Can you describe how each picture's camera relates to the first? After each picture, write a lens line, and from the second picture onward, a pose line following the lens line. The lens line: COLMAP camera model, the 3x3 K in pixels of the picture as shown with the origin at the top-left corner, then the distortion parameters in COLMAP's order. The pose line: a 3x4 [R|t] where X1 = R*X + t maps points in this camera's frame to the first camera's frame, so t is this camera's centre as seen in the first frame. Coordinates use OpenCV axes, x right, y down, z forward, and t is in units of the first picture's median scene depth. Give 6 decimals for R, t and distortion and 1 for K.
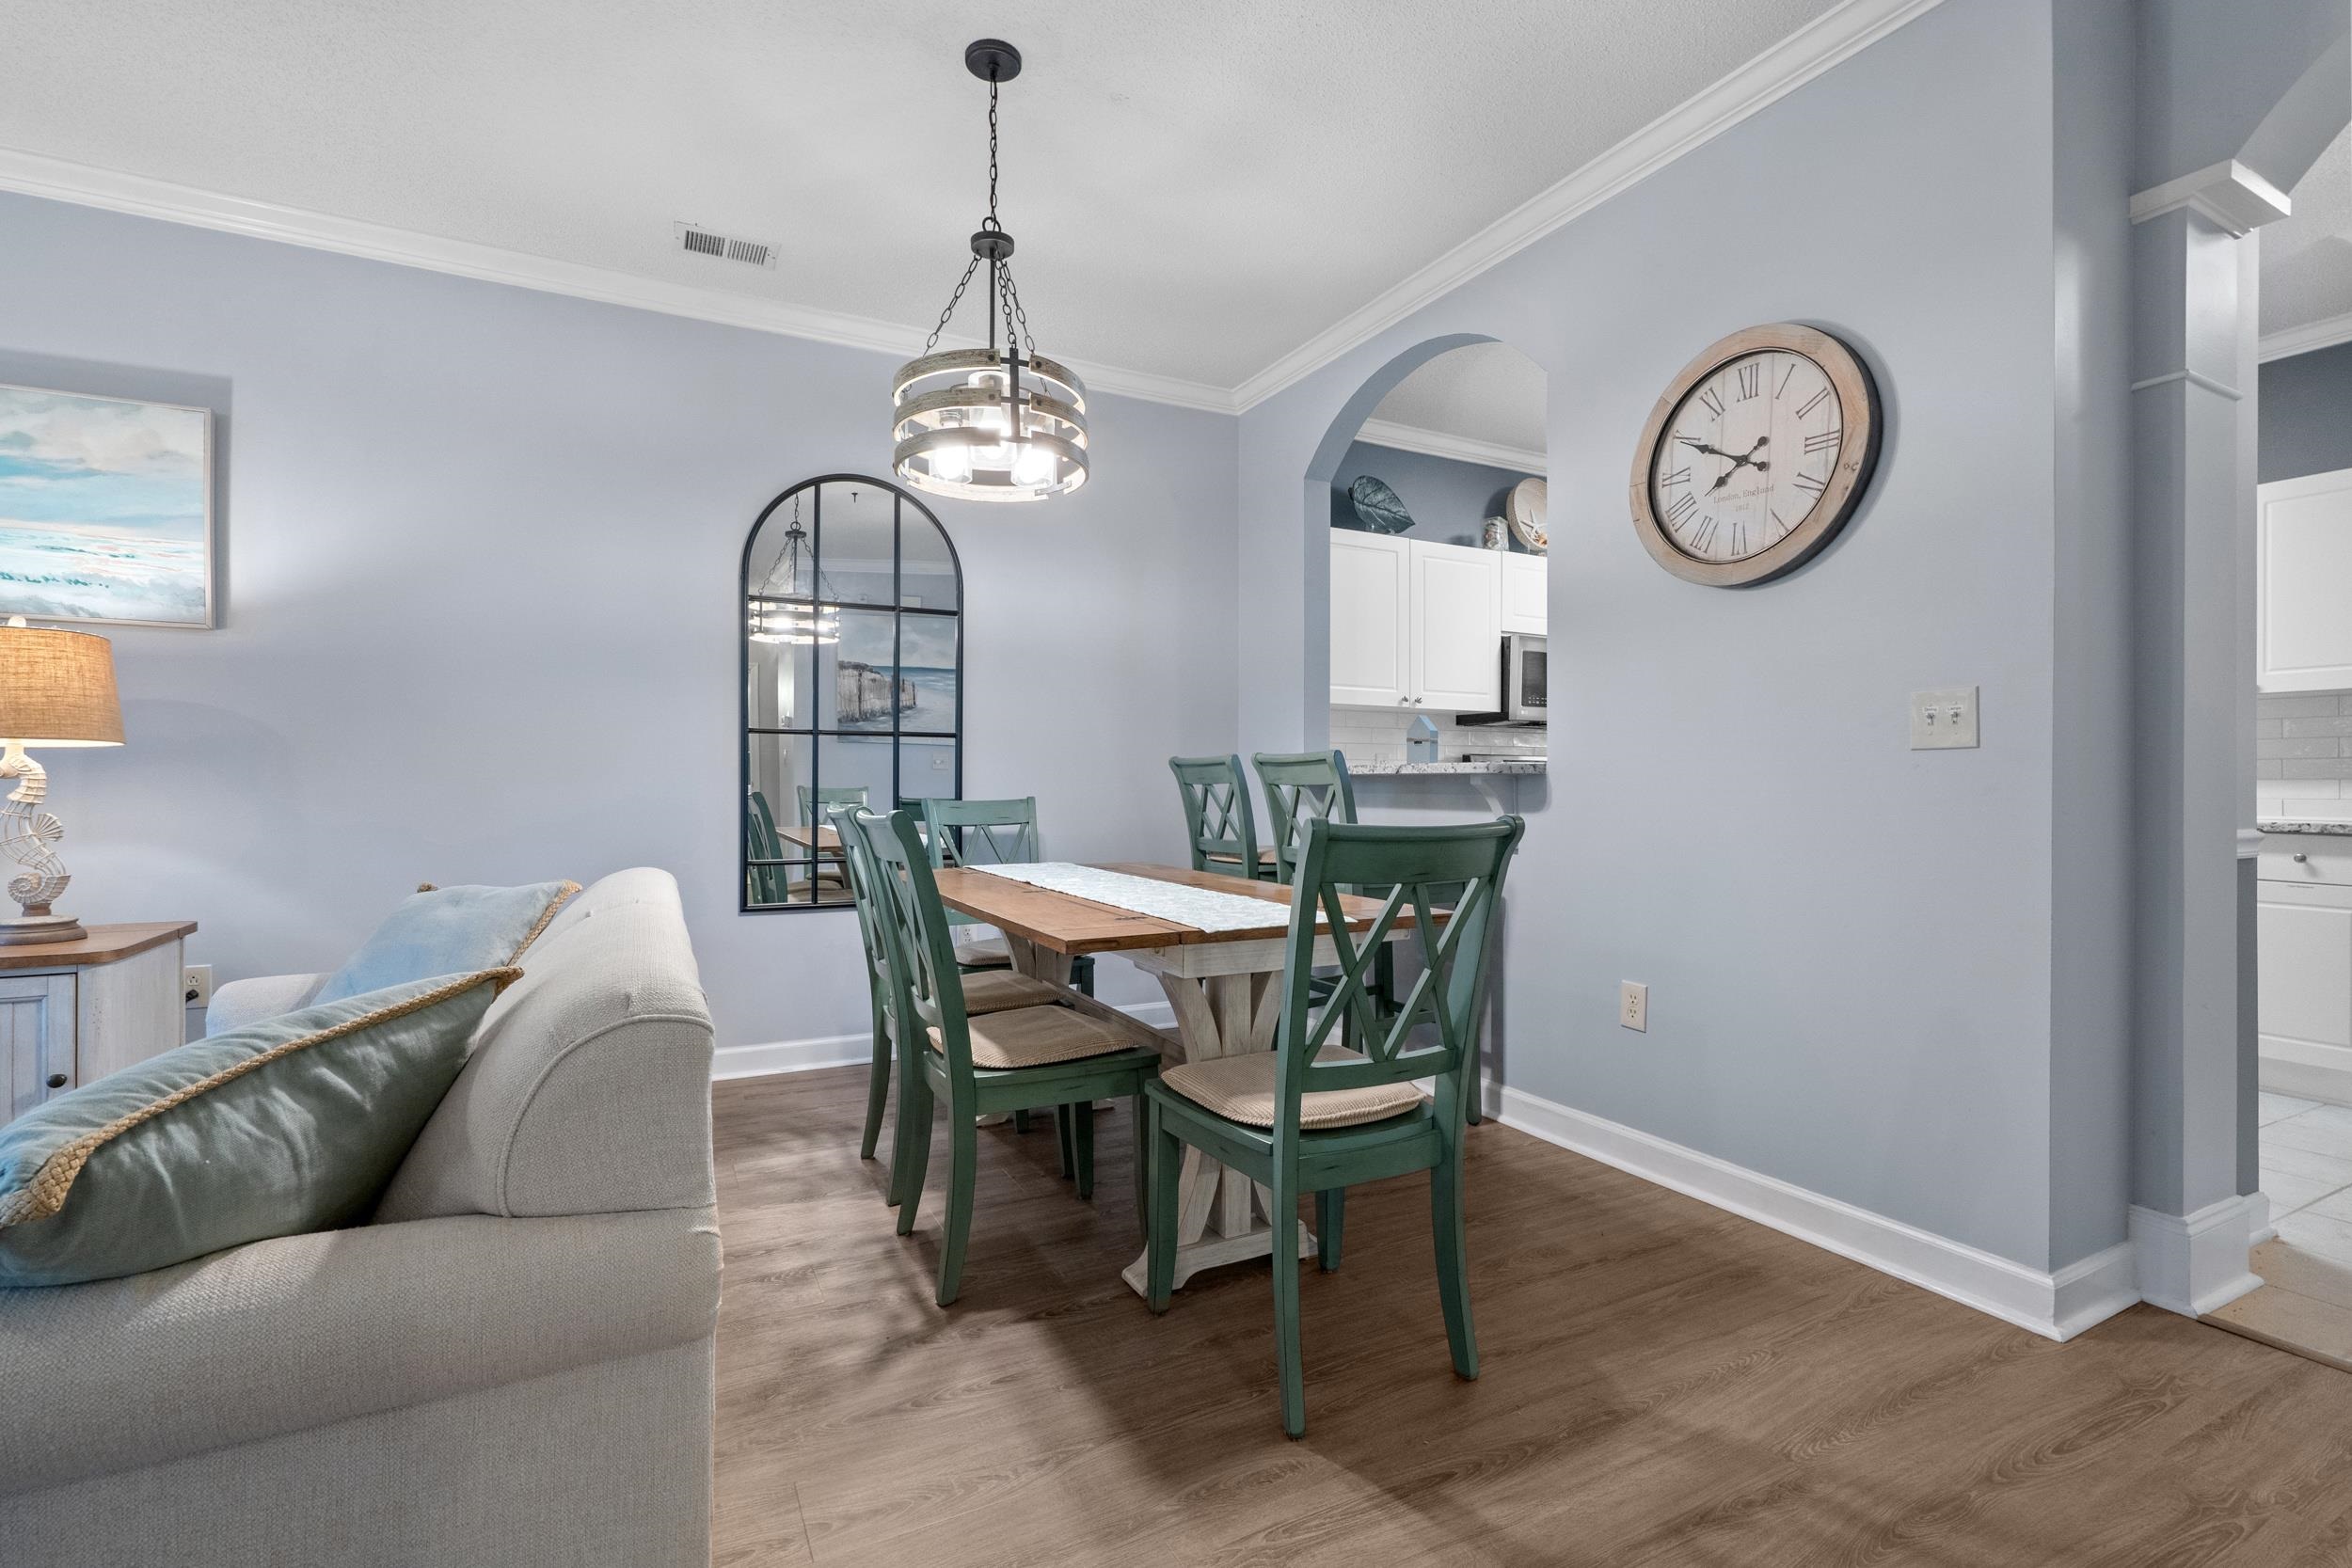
lens RADIAL K [[1080.9, 0, 1175.4], [0, 1080.9, 774.4], [0, 0, 1]] dist [-0.010918, 0.002749]
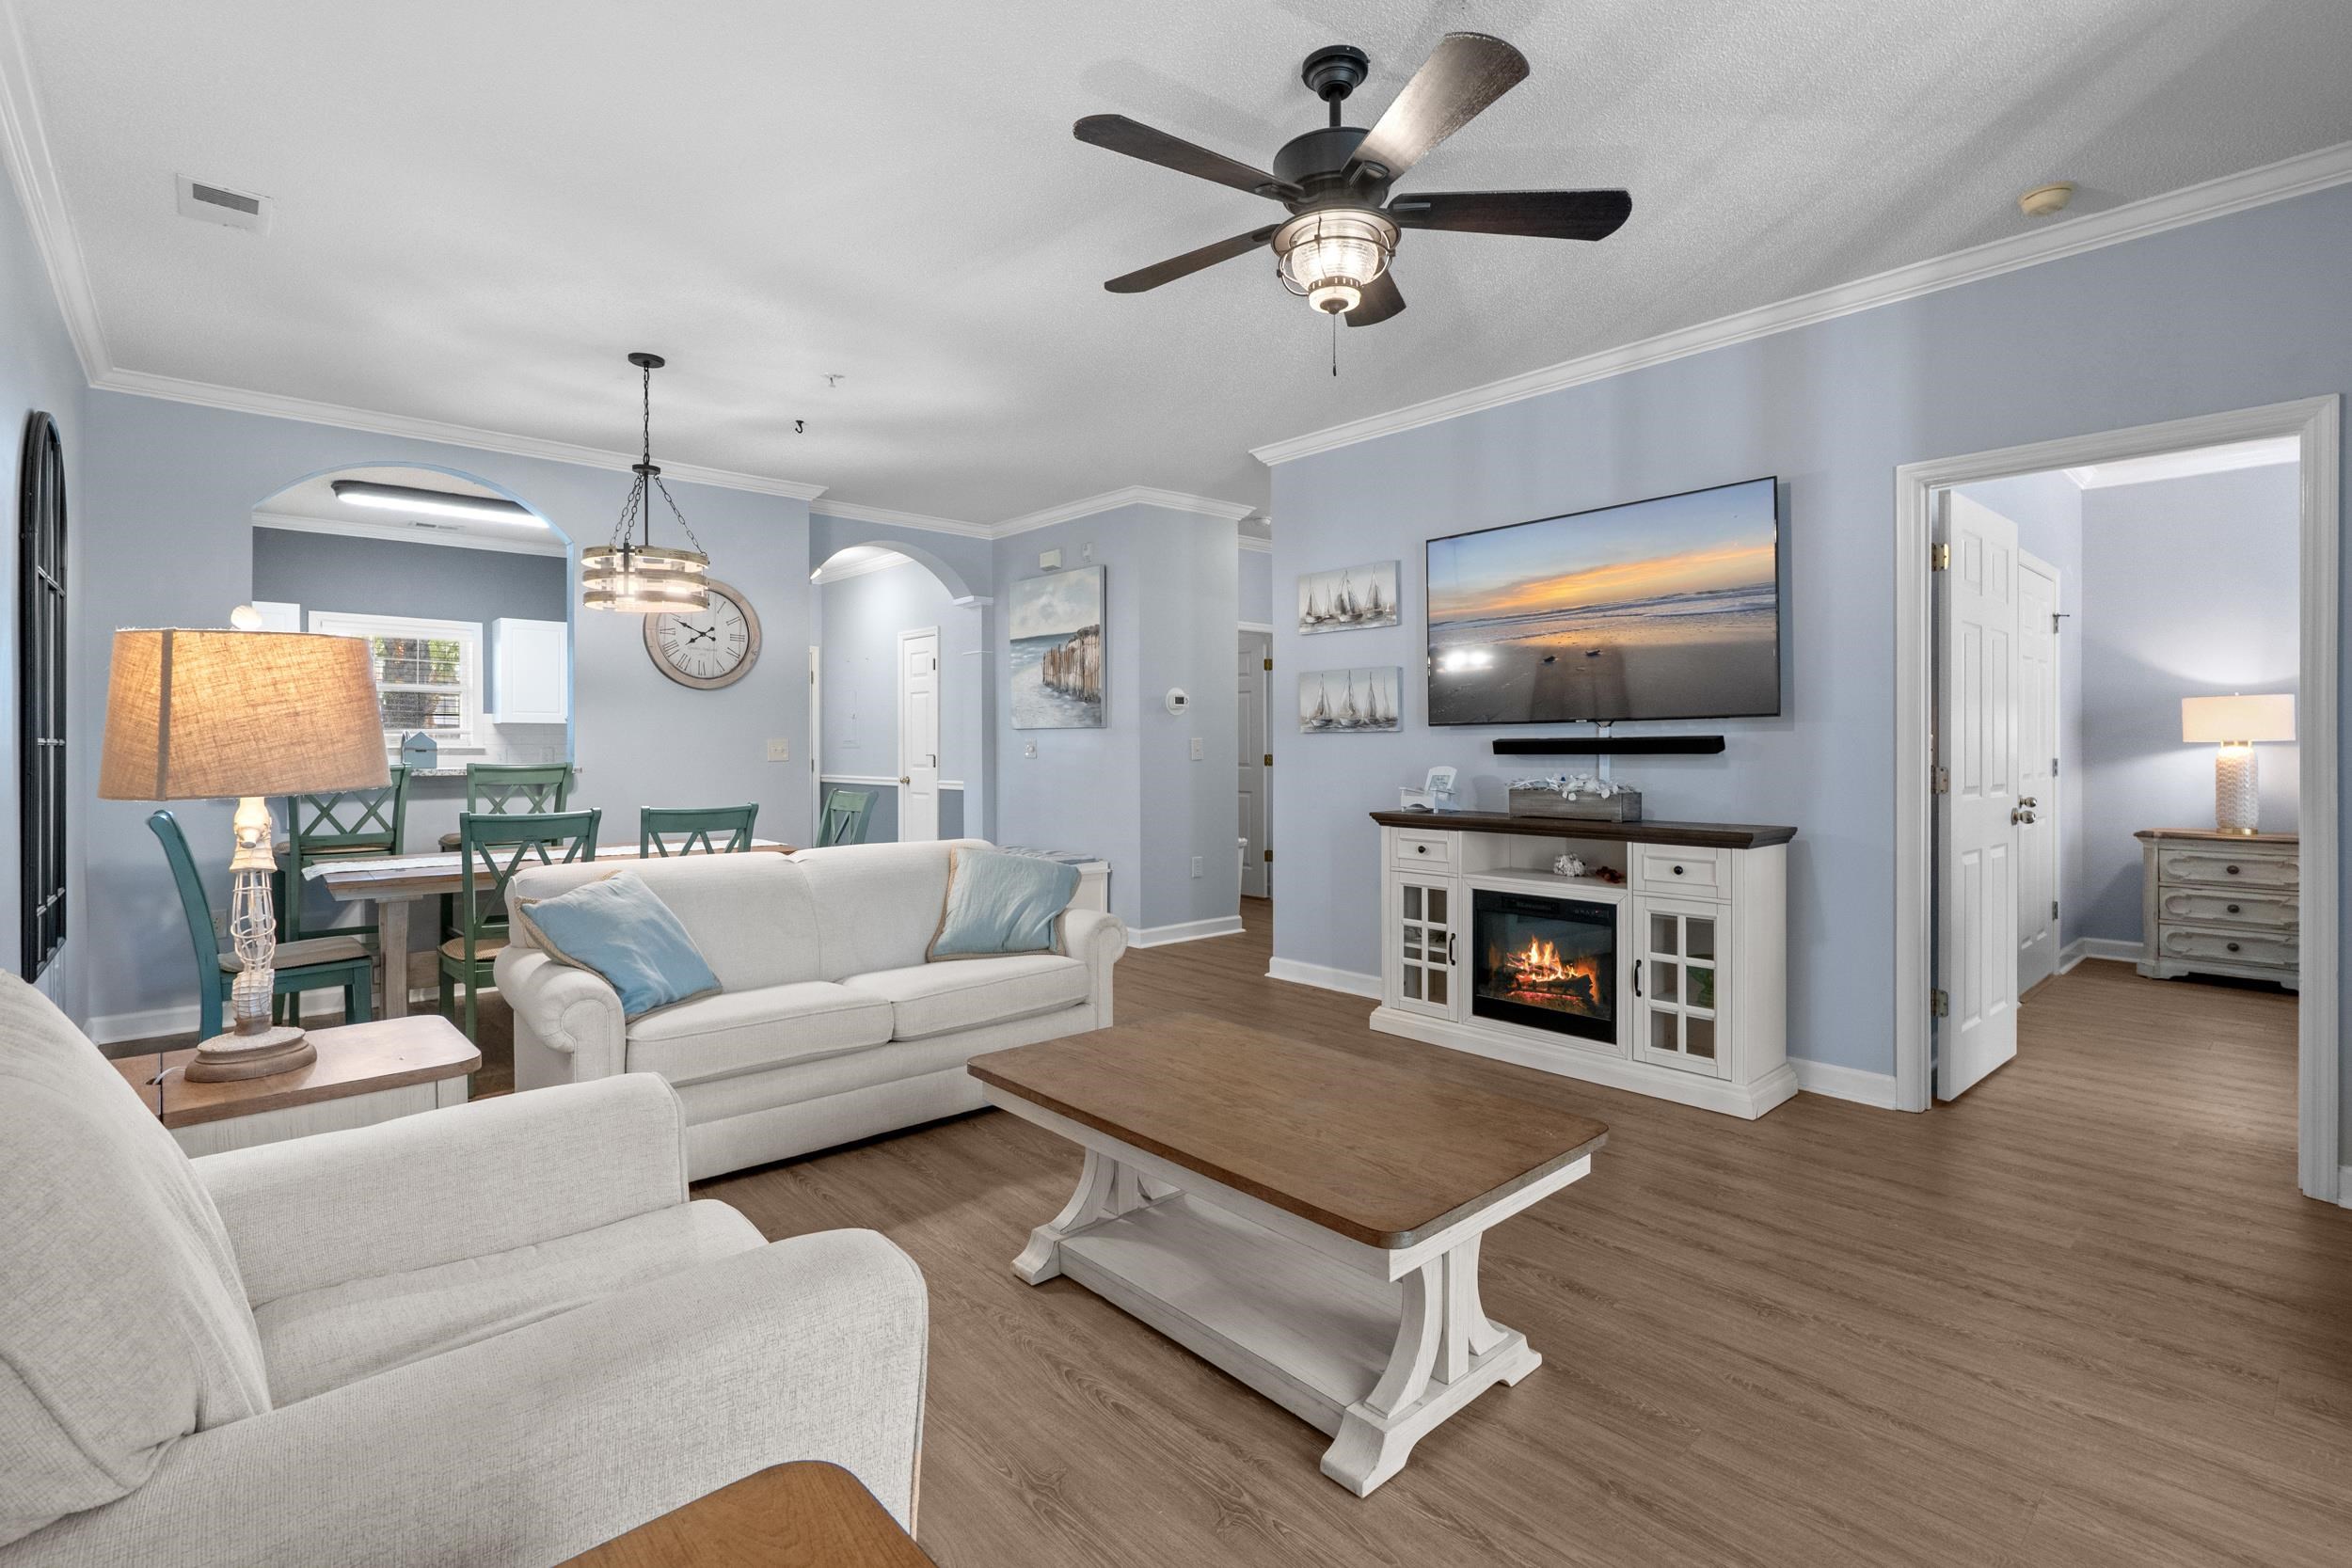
lens RADIAL K [[1080.9, 0, 1183.1], [0, 1080.9, 755.4], [0, 0, 1]] dist [-0.010918, 0.002749]
pose [[-0.260432, -0.010661, 0.965433, -2.010074], [-0.006849, 0.999934, 0.009195, -0.064664], [-0.965468, -0.004218, -0.260488, 0.631899]]
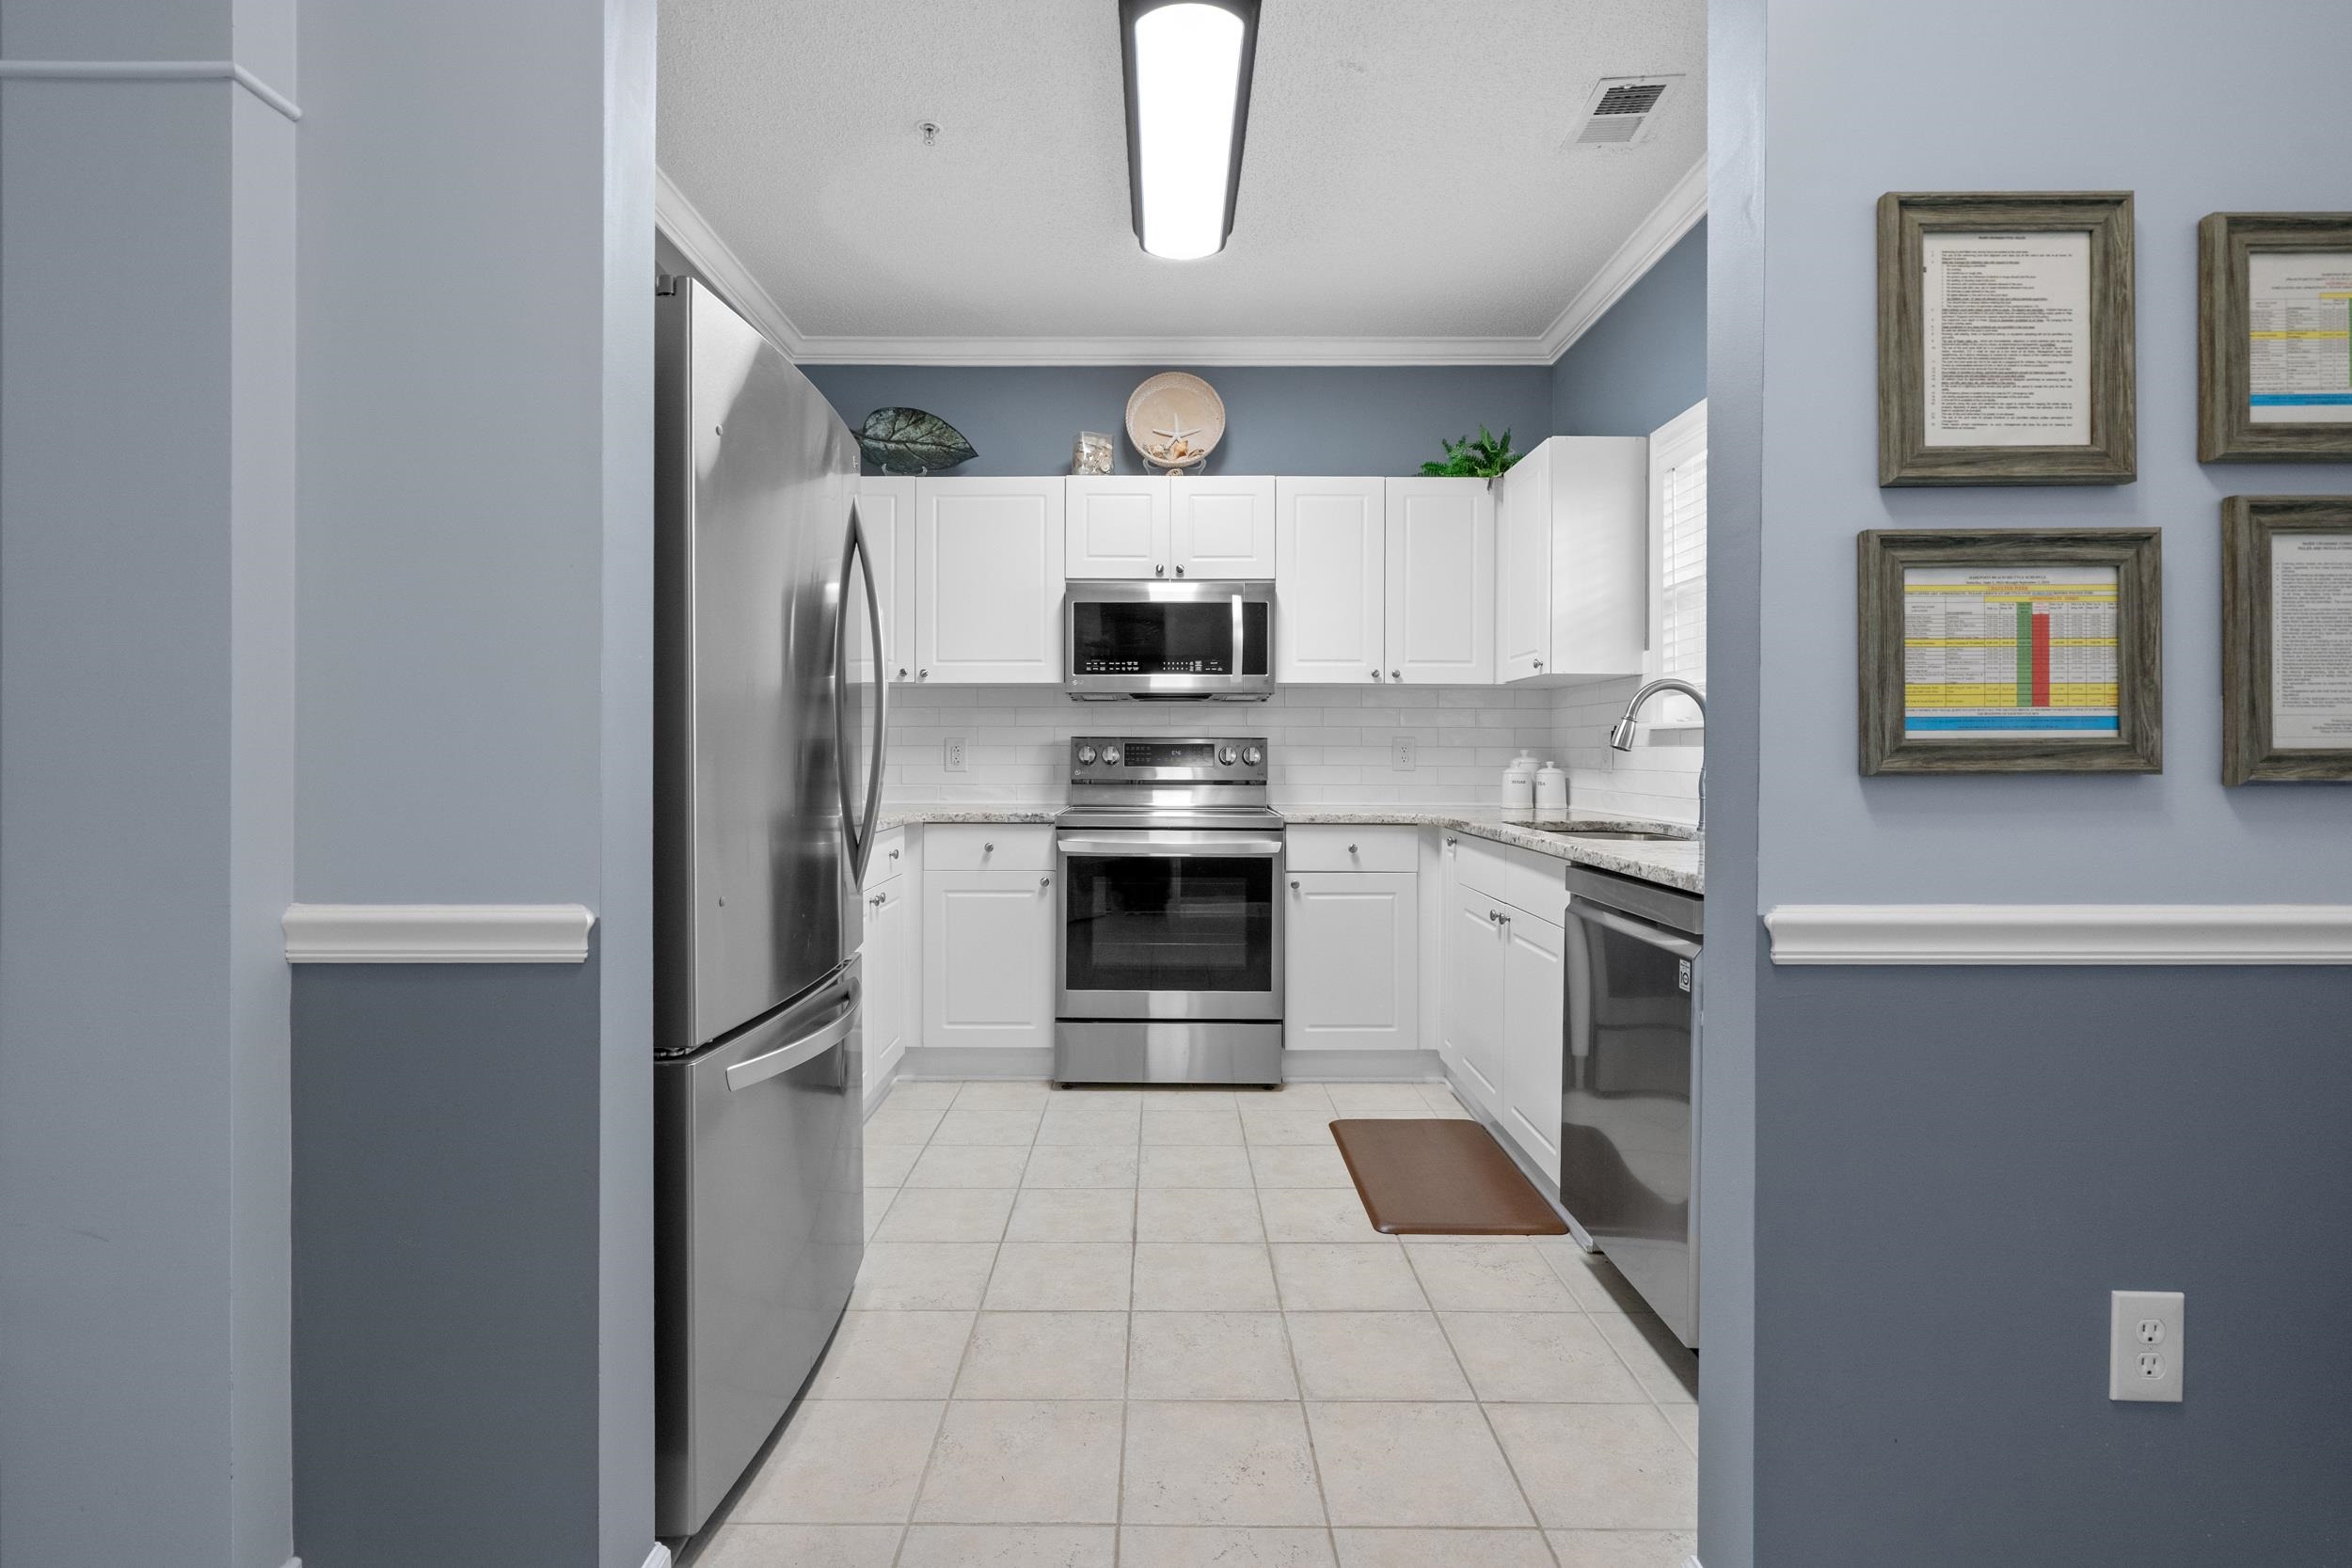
lens RADIAL K [[1080.9, 0, 1143.4], [0, 1080.9, 763.2], [0, 0, 1]] dist [-0.010918, 0.002749]
pose [[0.886749, 0.002833, -0.462243, 1.446927], [0.006354, 0.999812, 0.018316, -0.027157], [0.462208, -0.019179, 0.886564, 0.648226]]
